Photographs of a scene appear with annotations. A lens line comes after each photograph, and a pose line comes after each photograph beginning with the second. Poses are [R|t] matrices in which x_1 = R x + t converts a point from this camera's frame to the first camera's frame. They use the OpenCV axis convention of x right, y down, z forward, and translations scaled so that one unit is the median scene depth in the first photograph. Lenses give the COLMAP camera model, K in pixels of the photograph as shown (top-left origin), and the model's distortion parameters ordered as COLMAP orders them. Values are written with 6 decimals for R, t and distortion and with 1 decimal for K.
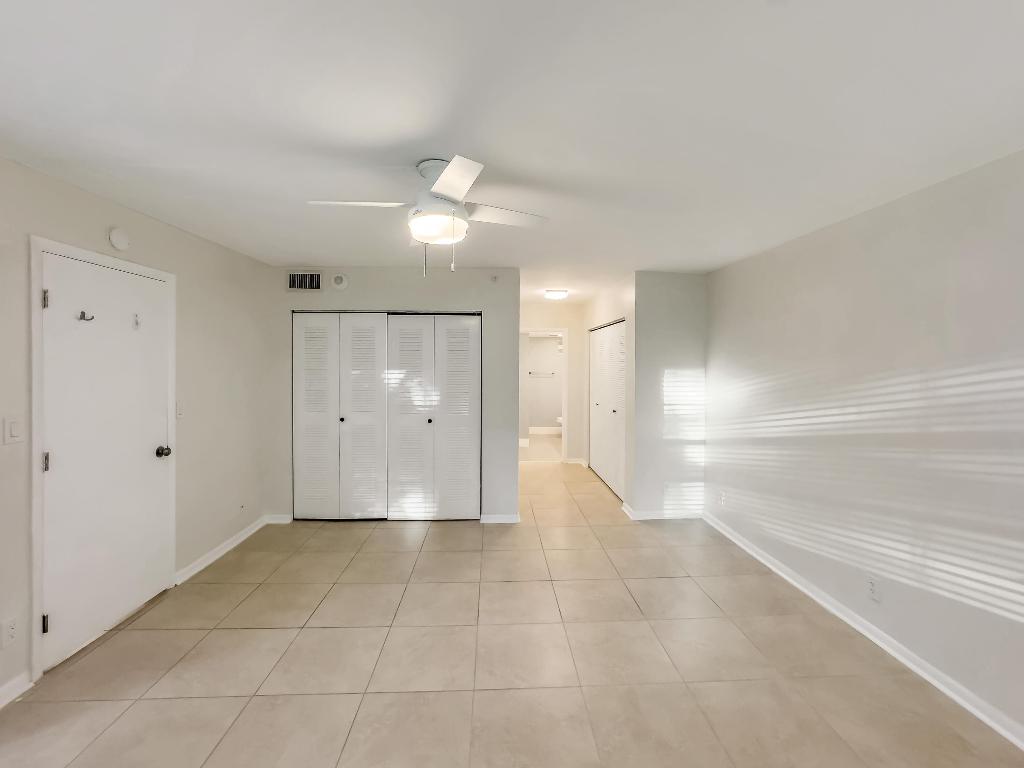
lens RADIAL K [[426.5, 0, 510.9], [0, 426.5, 371.9], [0, 0, 1]] dist [-0.045638, 0.020098]
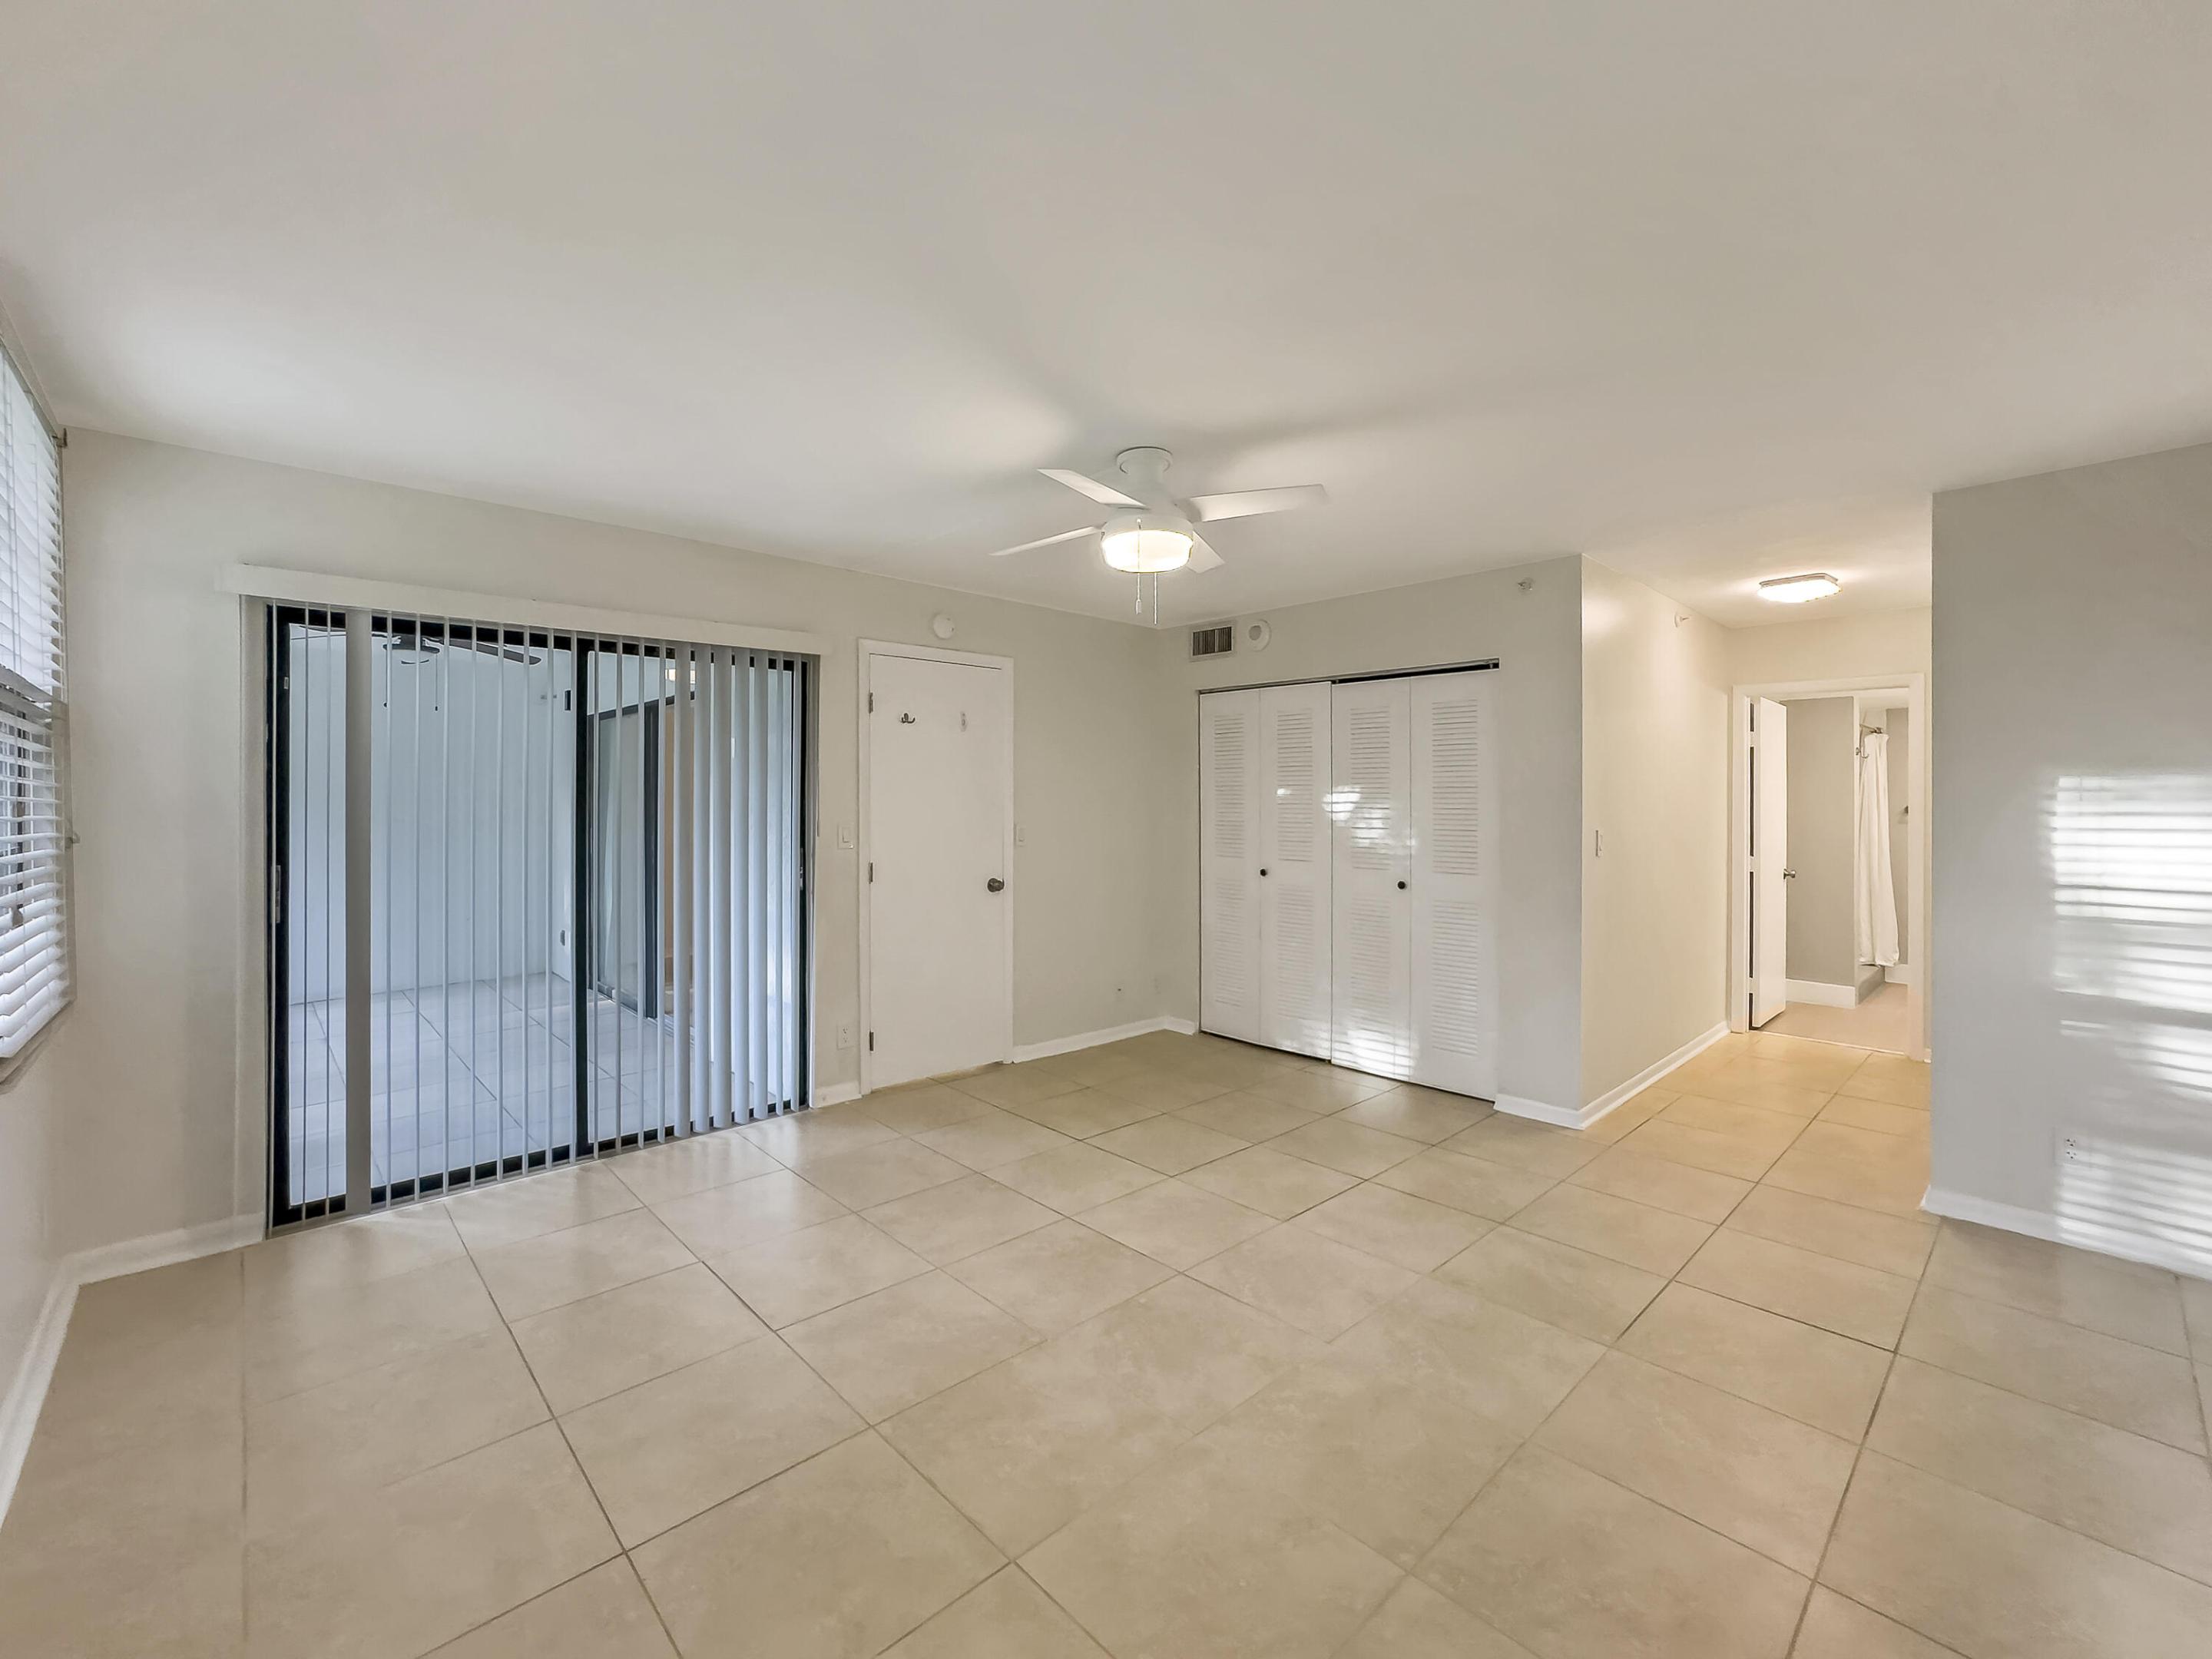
lens RADIAL K [[933.8, 0, 1094.9], [0, 933.8, 821.0], [0, 0, 1]] dist [-0.048185, 0.020430]
pose [[0.650657, 0.017840, -0.759163, 0.419069], [-0.014895, 0.999831, 0.010729, 0.032518], [0.759226, 0.004327, 0.650813, -0.003437]]
